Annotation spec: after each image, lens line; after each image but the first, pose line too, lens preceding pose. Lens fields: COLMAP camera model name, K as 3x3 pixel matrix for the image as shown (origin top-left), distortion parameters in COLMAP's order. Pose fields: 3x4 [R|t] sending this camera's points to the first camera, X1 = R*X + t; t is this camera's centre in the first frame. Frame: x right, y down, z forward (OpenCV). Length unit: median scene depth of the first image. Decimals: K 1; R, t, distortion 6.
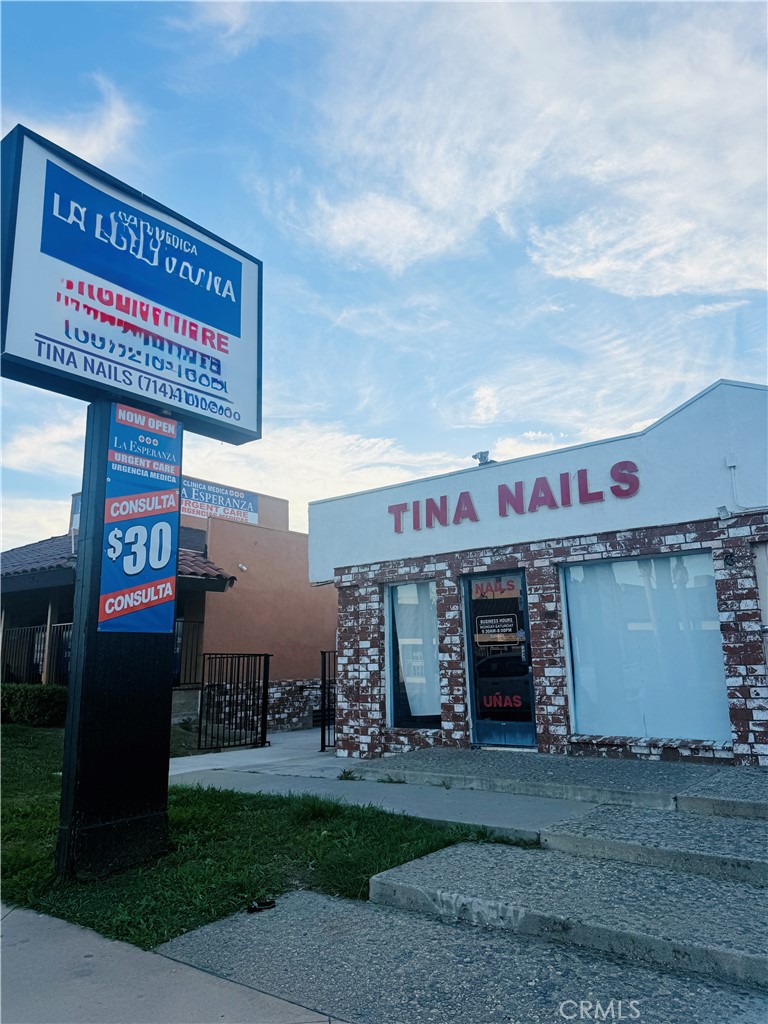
lens RADIAL K [[714.4, 0, 383.3], [0, 714.4, 515.8], [0, 0, 1]] dist [0.141847, -0.247351]
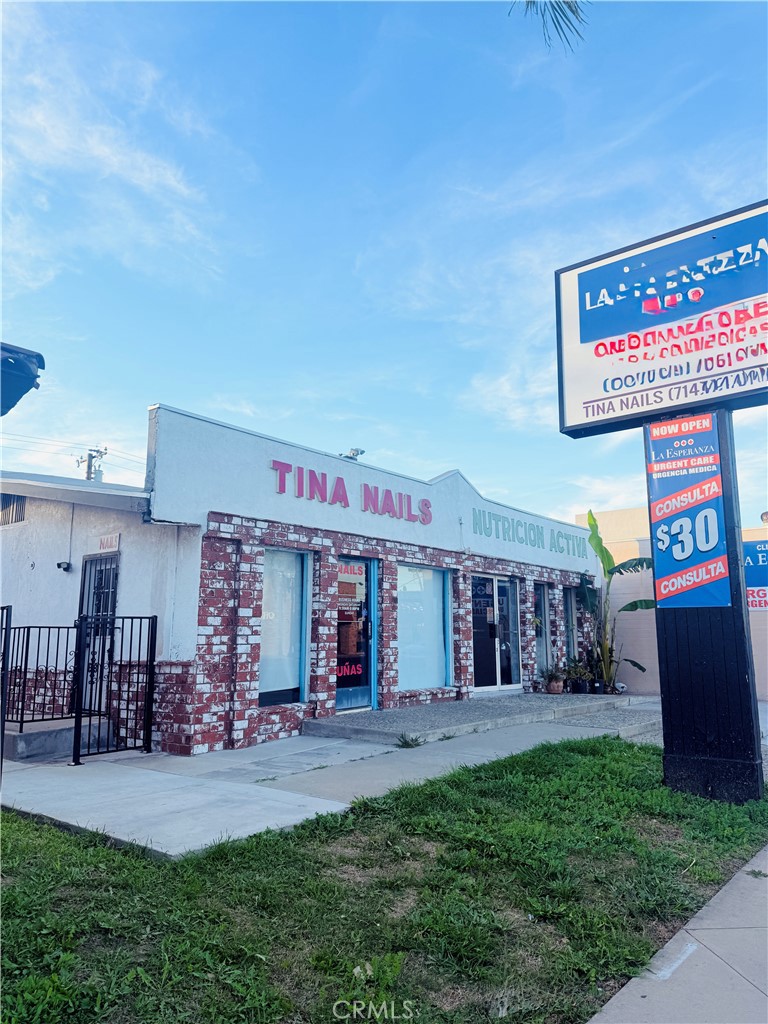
lens RADIAL K [[714.4, 0, 383.3], [0, 714.4, 515.8], [0, 0, 1]] dist [0.141847, -0.247351]
pose [[0.008266, 0.189808, 0.981786, -0.957162], [-0.200151, 0.962265, -0.184349, 0.213366], [-0.979730, -0.194982, 0.045944, 0.911781]]
